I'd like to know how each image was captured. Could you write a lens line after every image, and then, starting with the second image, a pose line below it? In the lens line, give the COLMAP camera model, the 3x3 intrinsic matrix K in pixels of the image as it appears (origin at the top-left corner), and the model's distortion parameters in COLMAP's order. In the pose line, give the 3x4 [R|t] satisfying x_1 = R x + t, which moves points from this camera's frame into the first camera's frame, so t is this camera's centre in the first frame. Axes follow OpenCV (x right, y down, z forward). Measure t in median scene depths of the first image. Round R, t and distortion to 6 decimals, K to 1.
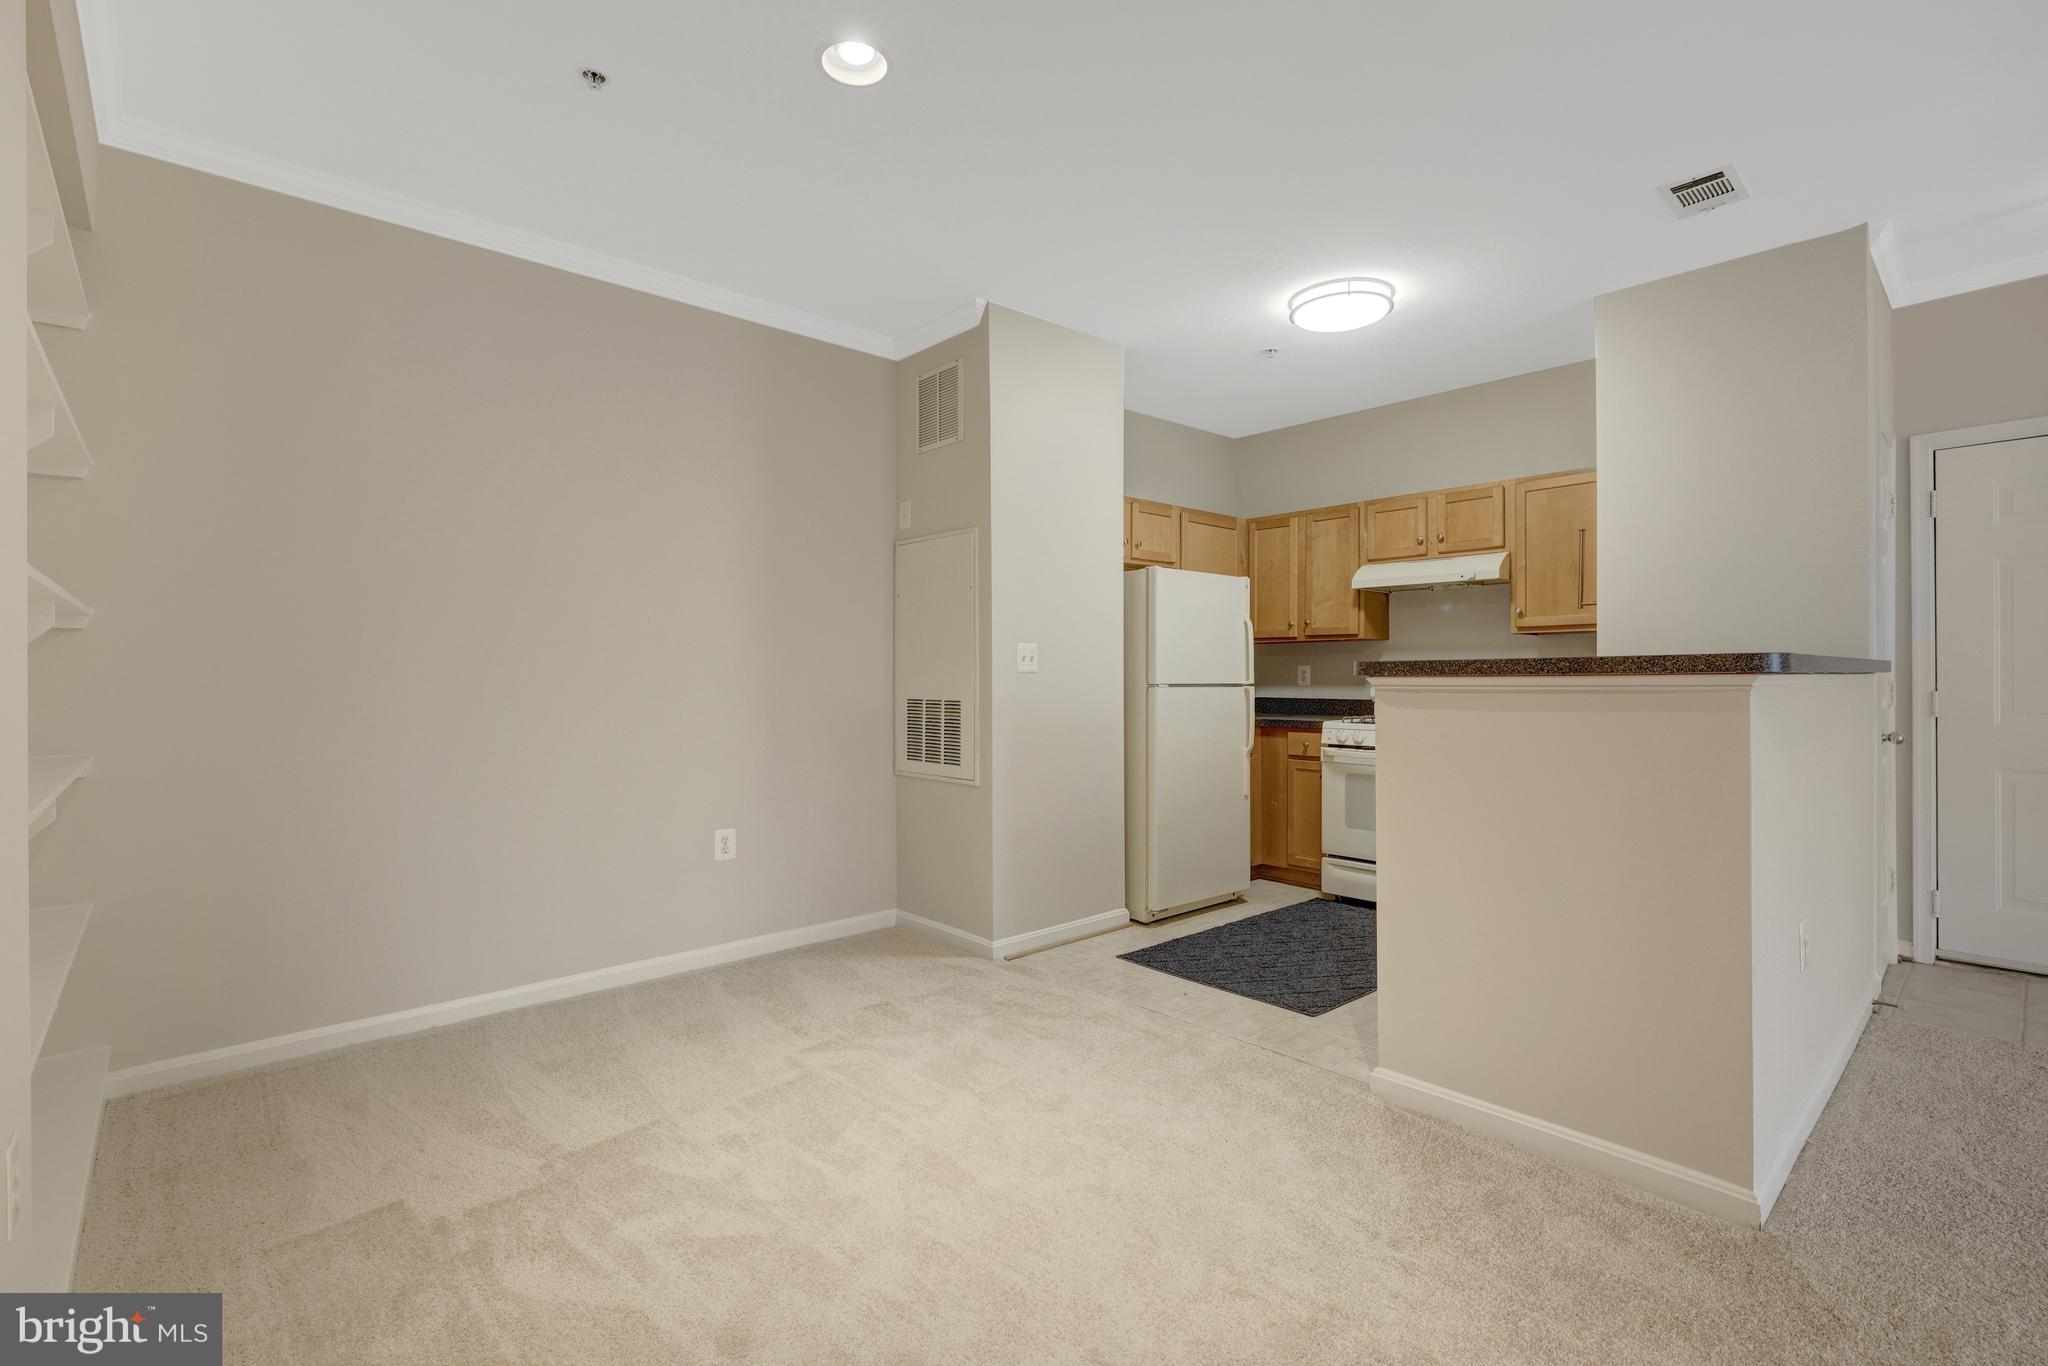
lens RADIAL K [[927.3, 0, 1024.4], [0, 927.3, 676.7], [0, 0, 1]] dist [0.000028, 0.000041]
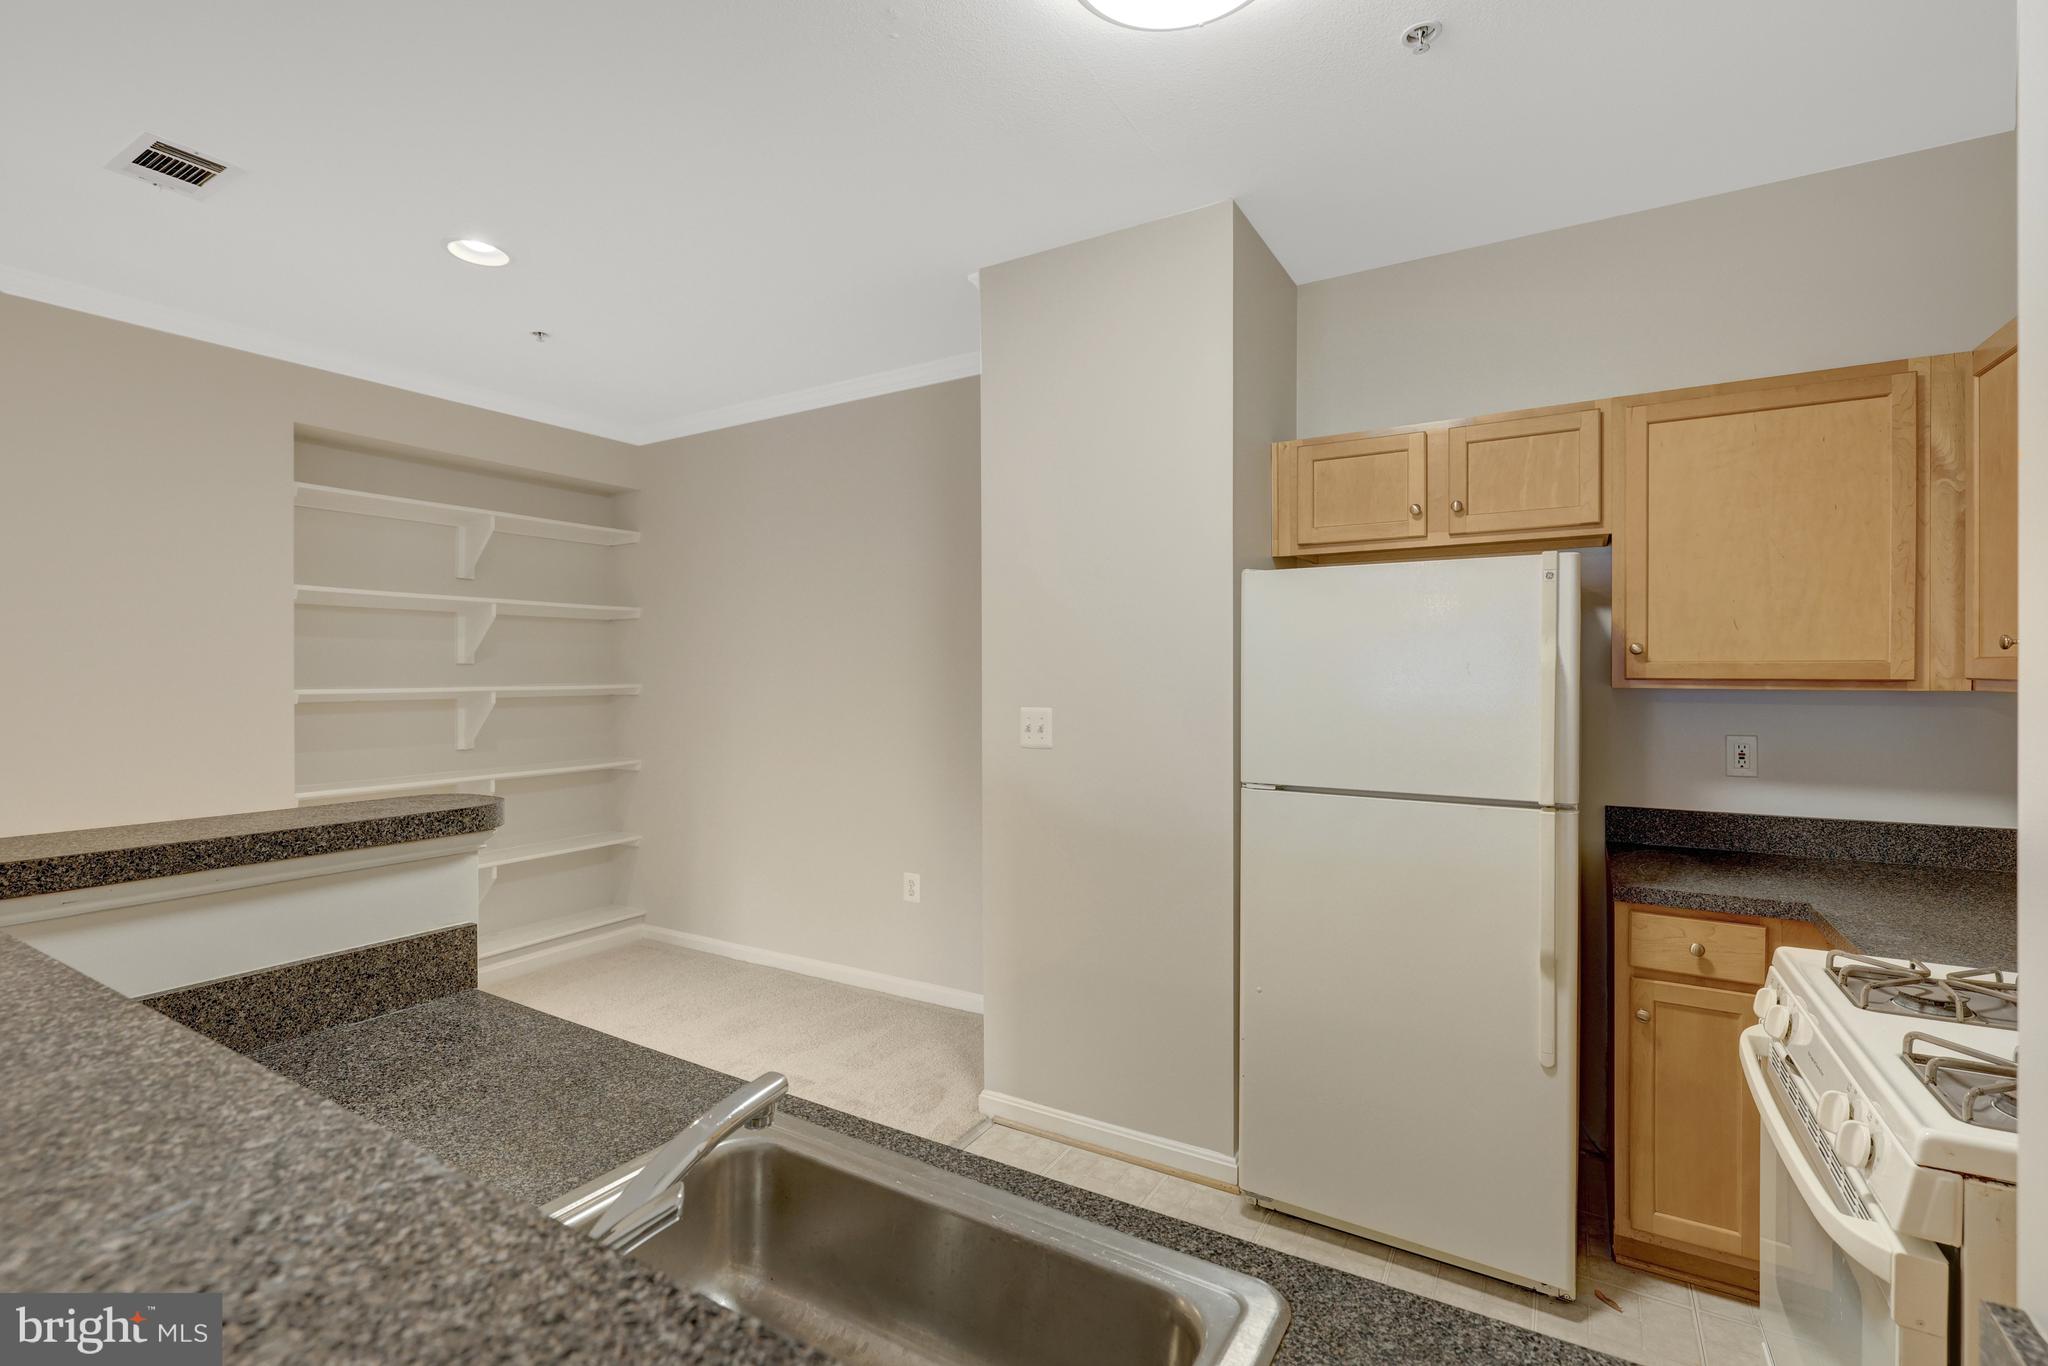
lens RADIAL K [[913.6, 0, 1023.5], [0, 913.6, 678.6], [0, 0, 1]] dist [-0.001908, 0.000011]
pose [[0.288687, 0.006407, -0.957402, 0.570317], [0.001242, 0.999974, 0.007066, -0.052999], [0.957423, -0.003229, 0.288671, 0.648989]]
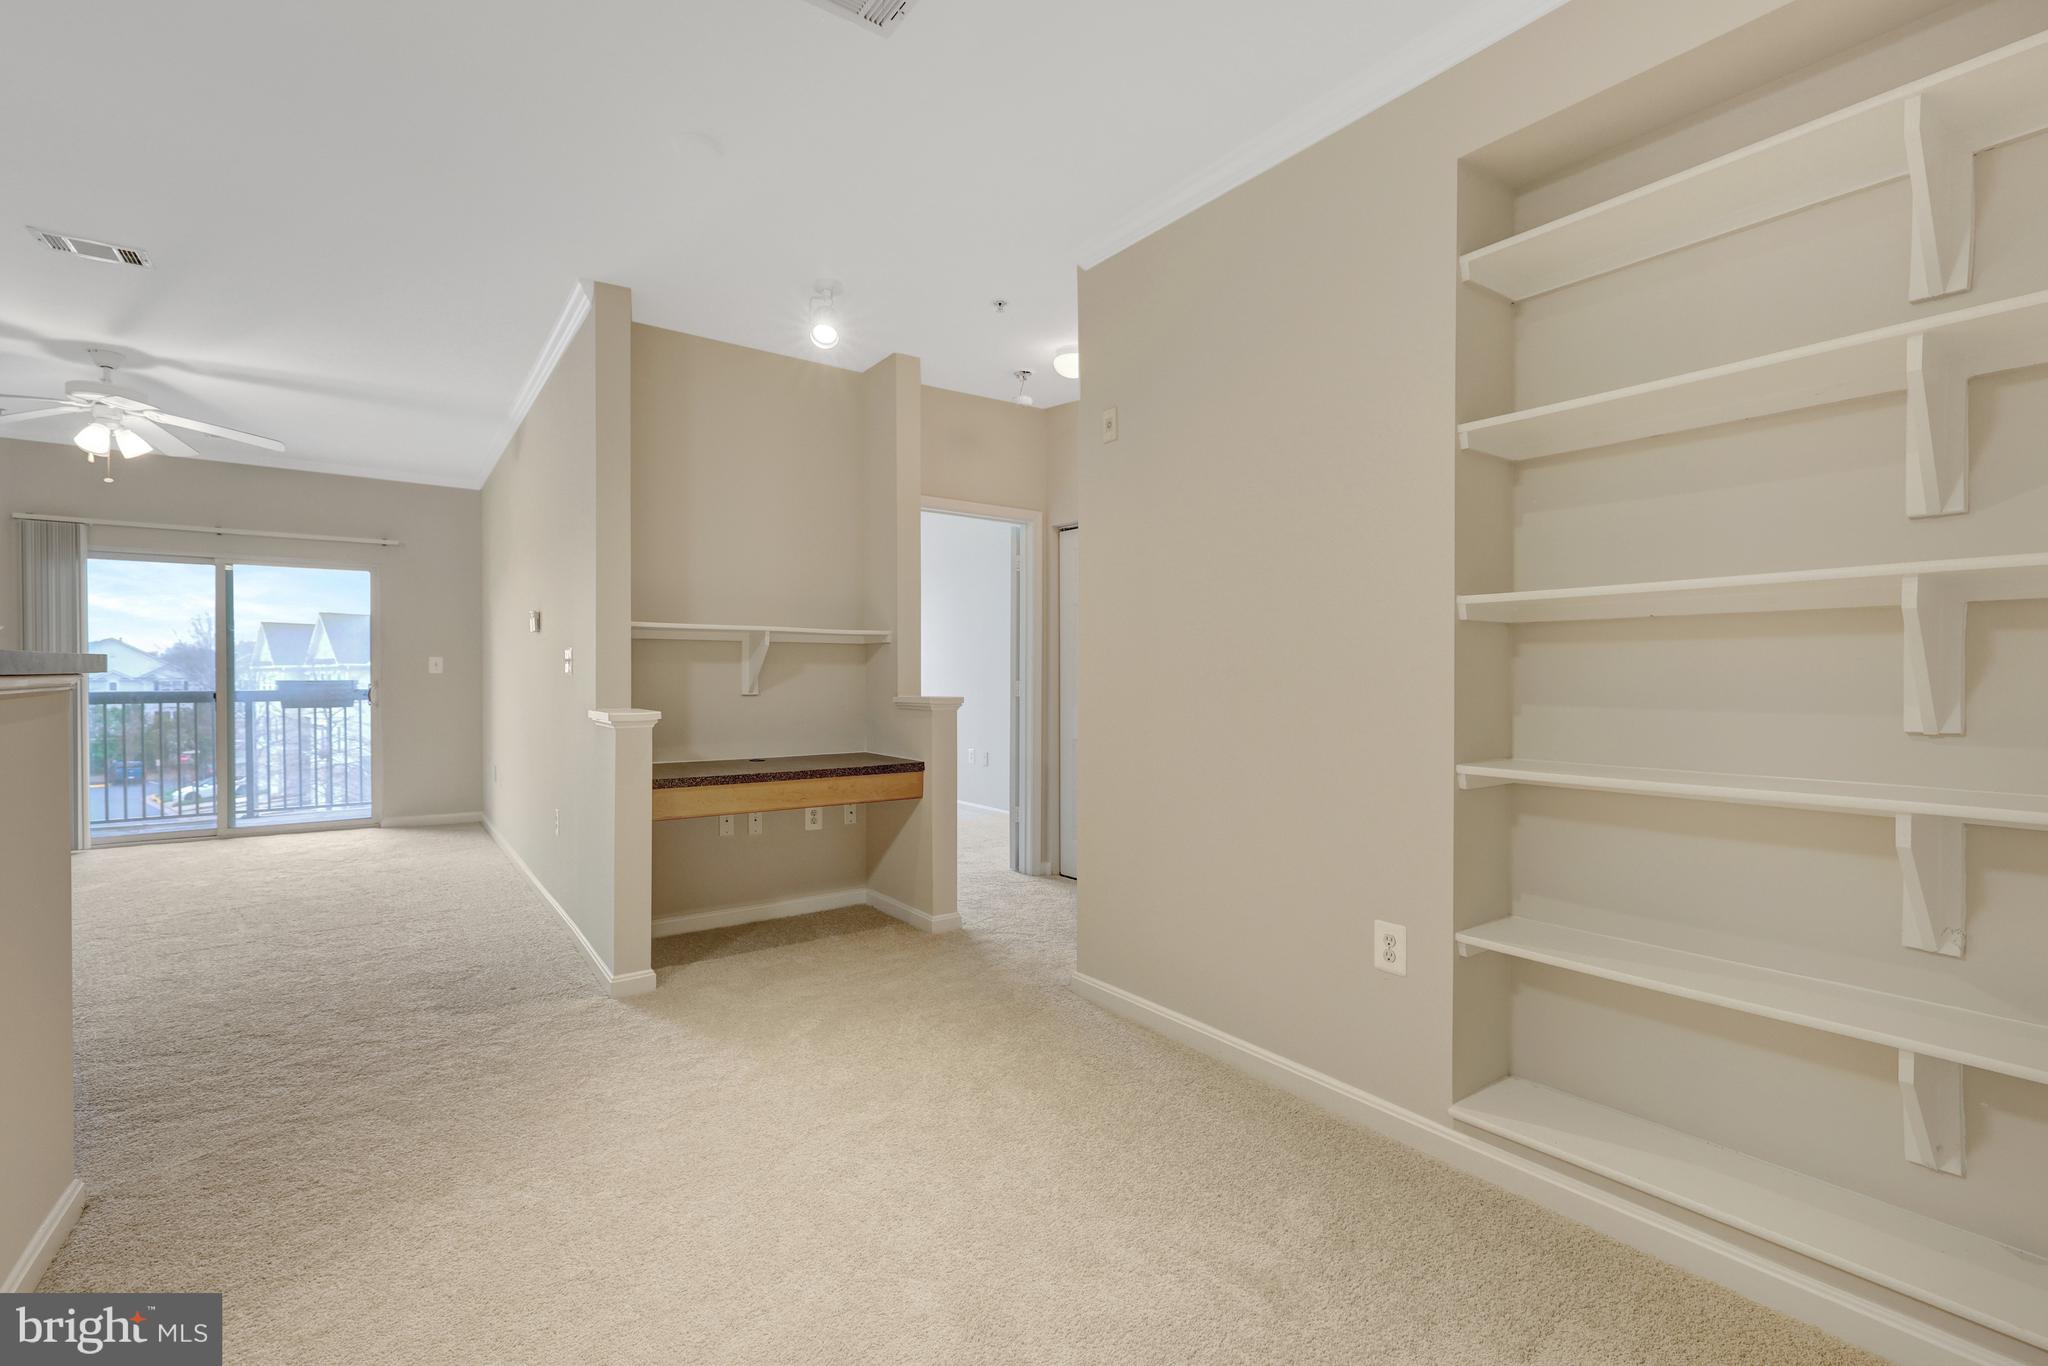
lens RADIAL K [[901.1, 0, 1024.0], [0, 901.1, 683.0], [0, 0, 1]] dist [0.000954, 0.000498]
pose [[-0.993753, 0.001213, 0.111594, -0.152446], [0.002031, 0.999972, 0.007216, 0.000725], [-0.111582, 0.007398, -0.993728, 0.768512]]
